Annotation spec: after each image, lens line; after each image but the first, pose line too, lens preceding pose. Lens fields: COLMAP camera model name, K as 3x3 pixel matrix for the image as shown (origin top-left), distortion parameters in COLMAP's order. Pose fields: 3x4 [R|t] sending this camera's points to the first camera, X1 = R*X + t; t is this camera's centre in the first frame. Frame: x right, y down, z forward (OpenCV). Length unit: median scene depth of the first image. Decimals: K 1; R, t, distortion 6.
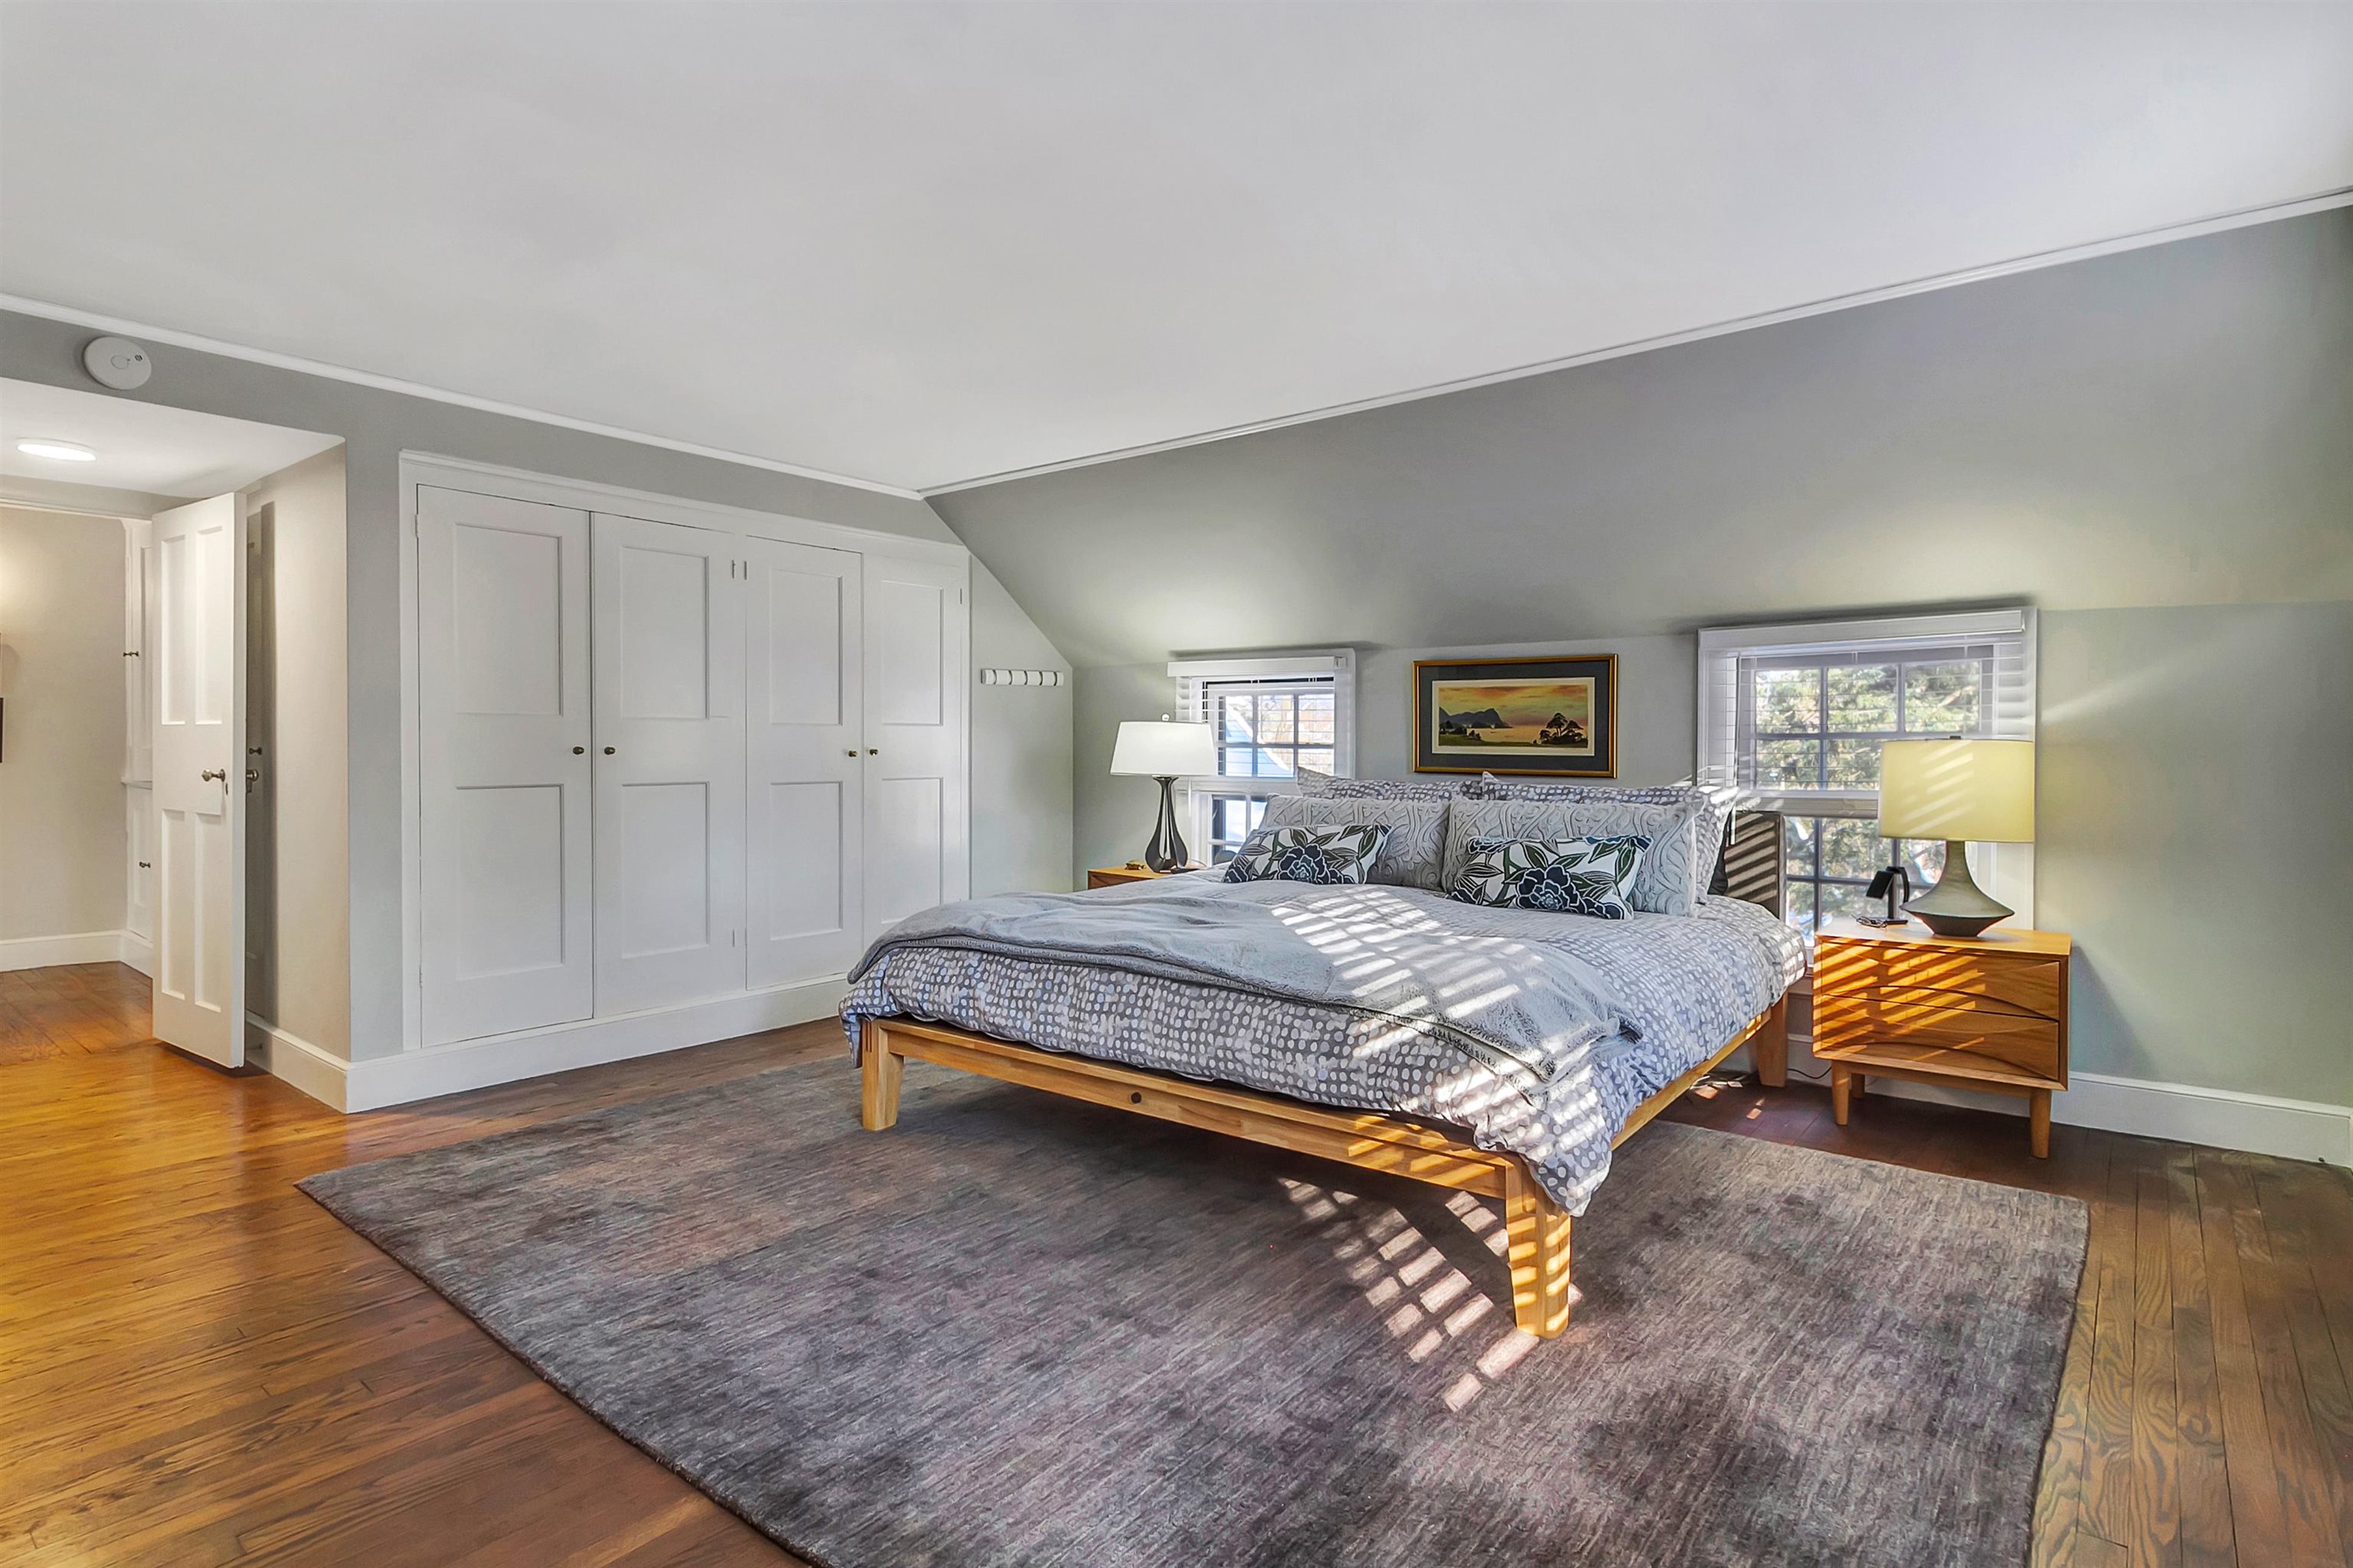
lens RADIAL K [[1221.7, 0, 1195.7], [0, 1221.7, 774.2], [0, 0, 1]] dist [-0.007437, -0.000615]
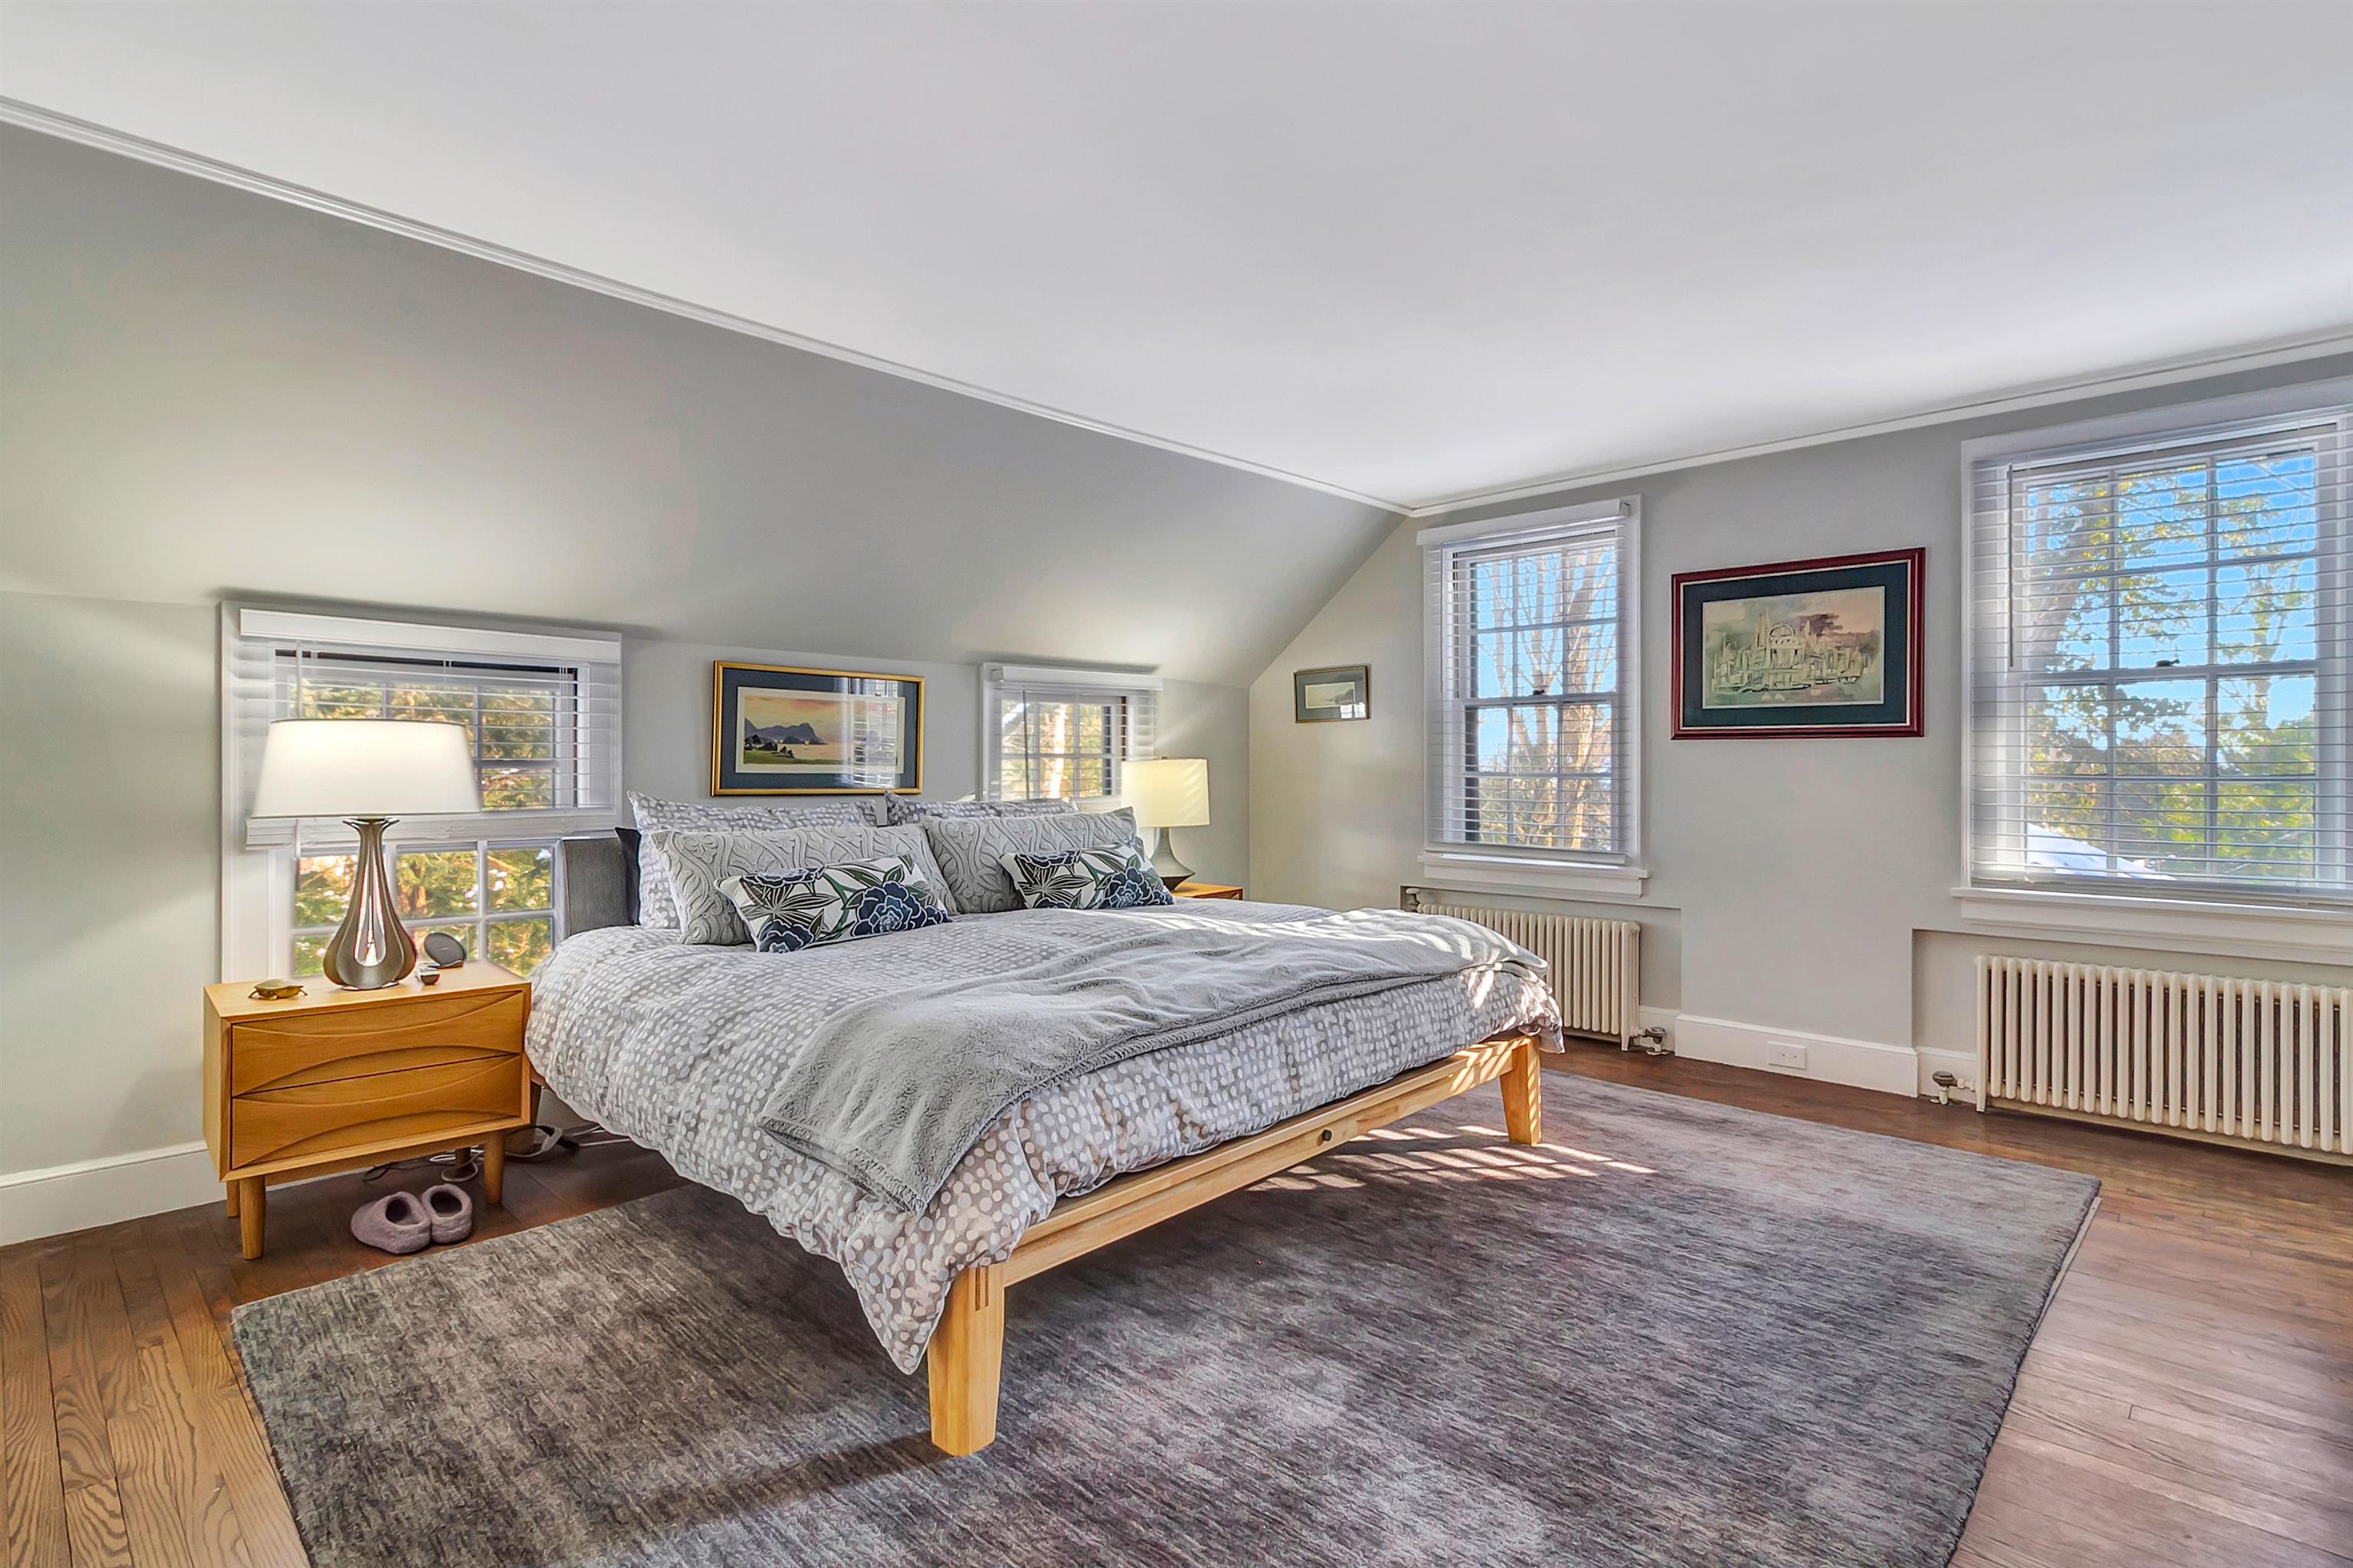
lens RADIAL K [[1126.4, 0, 1197.5], [0, 1126.4, 771.7], [0, 0, 1]] dist [0.005158, 0.000854]
pose [[0.081240, -0.005087, 0.996682, -0.823308], [0.021555, 0.999762, 0.003346, -0.019565], [-0.996461, 0.021212, 0.081330, 0.909990]]
